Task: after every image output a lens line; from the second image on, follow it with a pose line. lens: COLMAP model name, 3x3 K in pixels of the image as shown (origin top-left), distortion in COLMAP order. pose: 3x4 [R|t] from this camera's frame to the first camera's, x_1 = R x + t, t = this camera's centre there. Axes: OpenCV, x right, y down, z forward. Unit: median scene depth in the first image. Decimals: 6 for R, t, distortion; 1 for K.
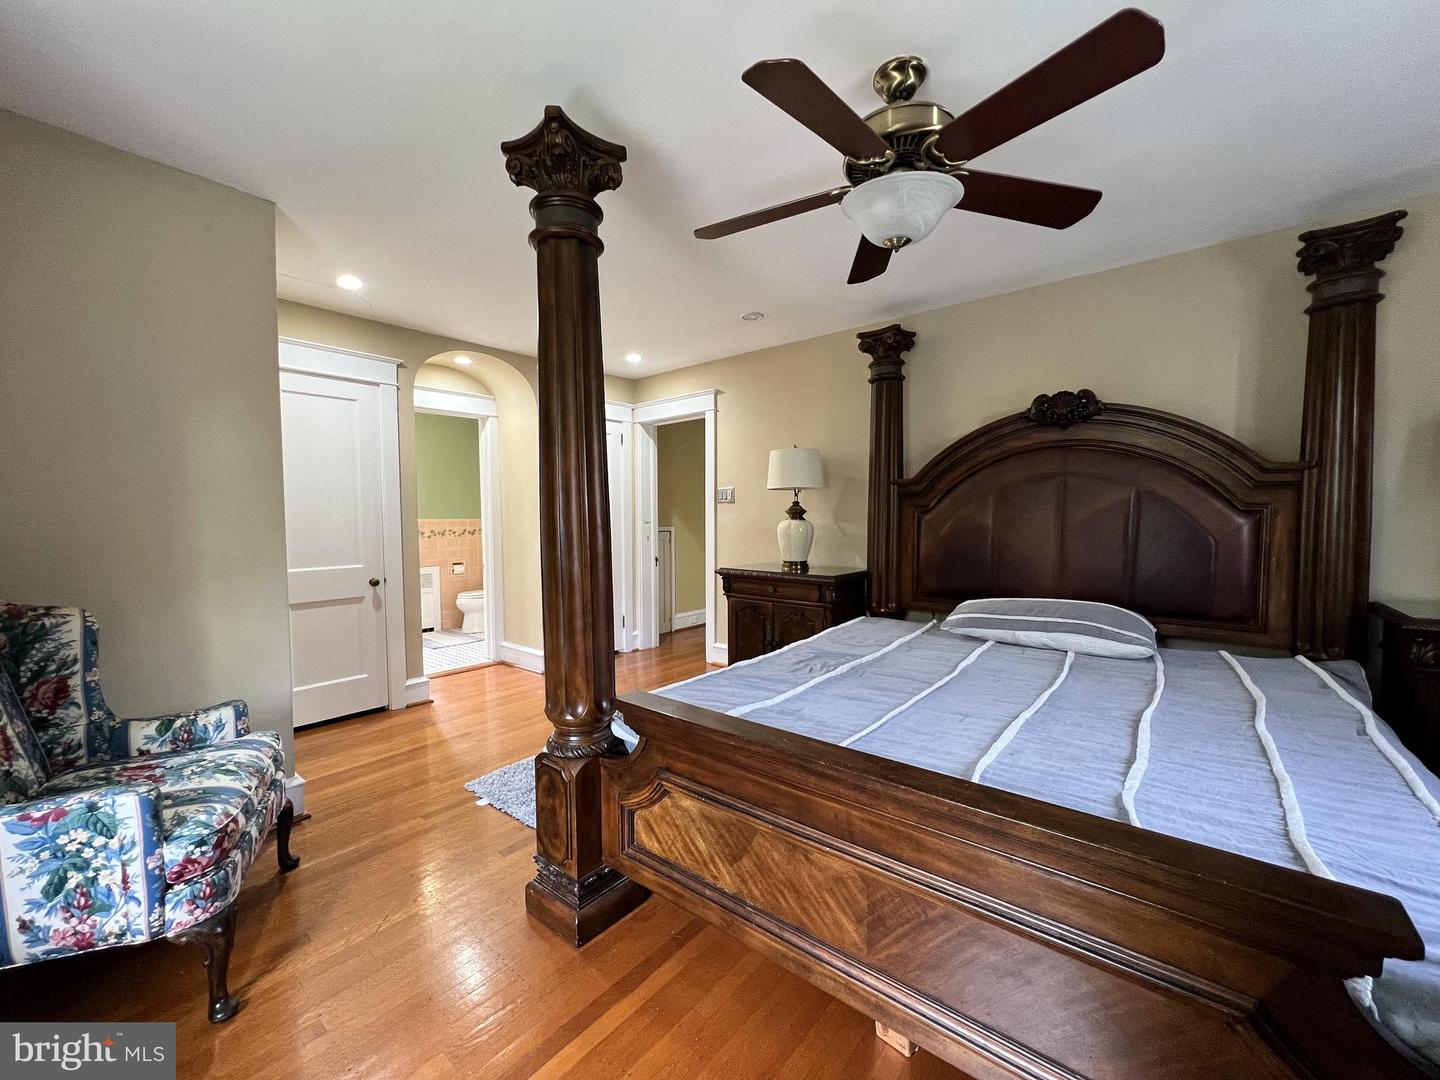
lens RADIAL K [[575.5, 0, 717.7], [0, 575.5, 539.8], [0, 0, 1]] dist [-0.002649, 0.000294]
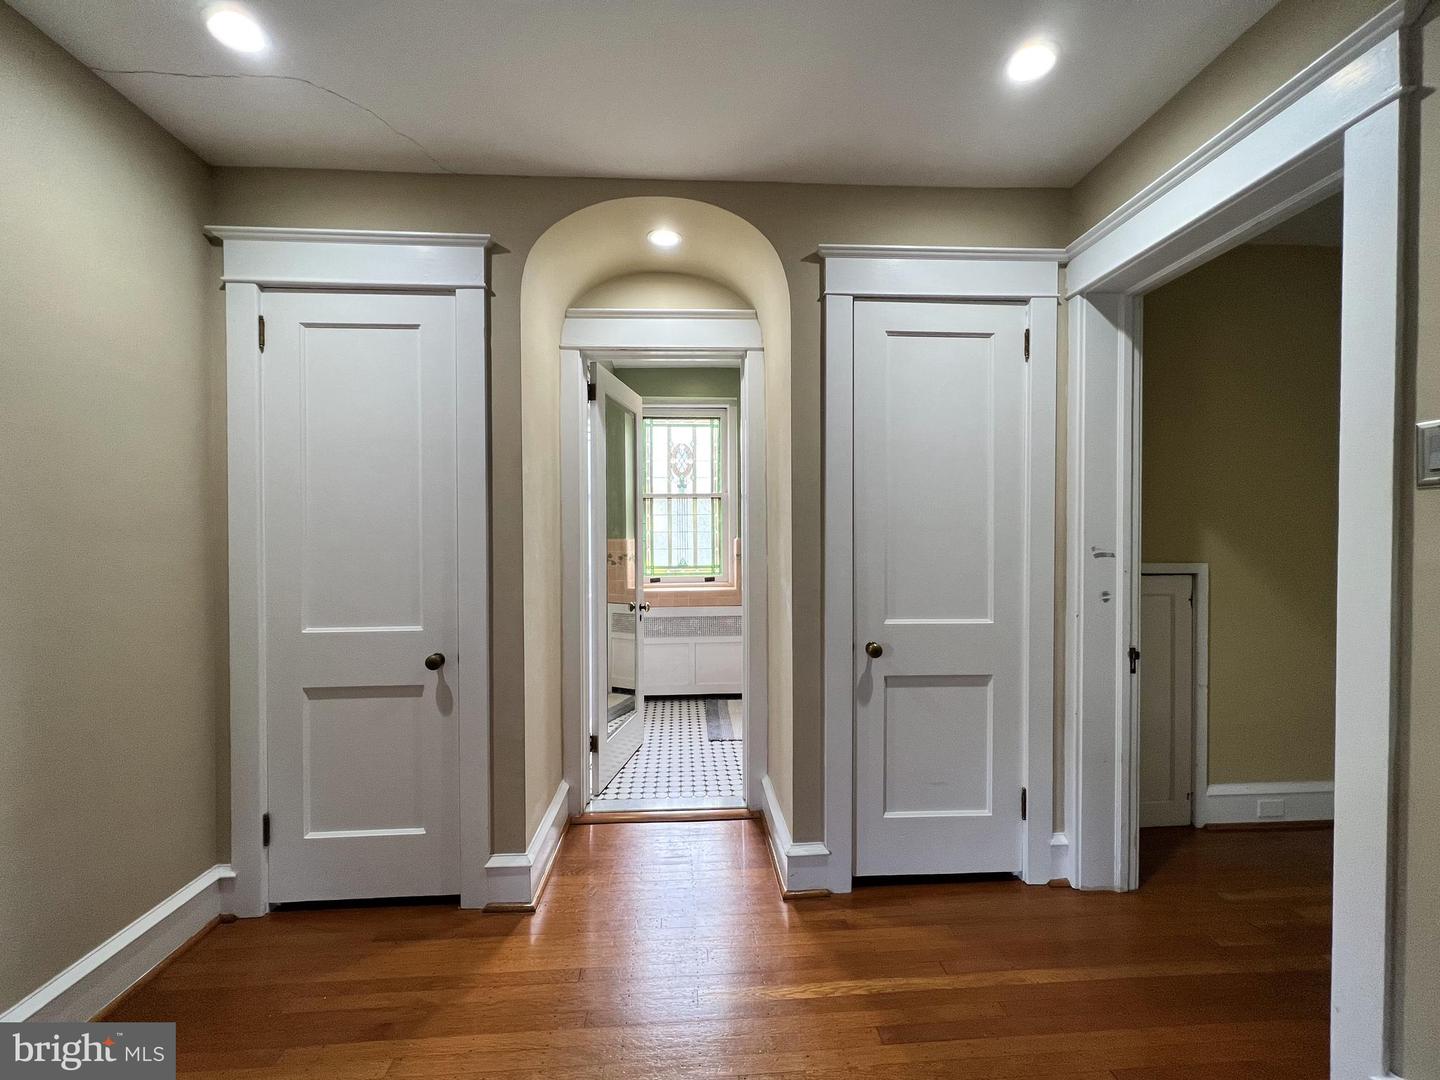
lens RADIAL K [[575.5, 0, 717.7], [0, 575.5, 539.8], [0, 0, 1]] dist [-0.002649, 0.000294]
pose [[0.686388, 0.012250, -0.727133, -0.022471], [-0.031225, 0.999432, -0.012639, -0.027854], [0.726565, 0.031380, 0.686381, 0.568899]]
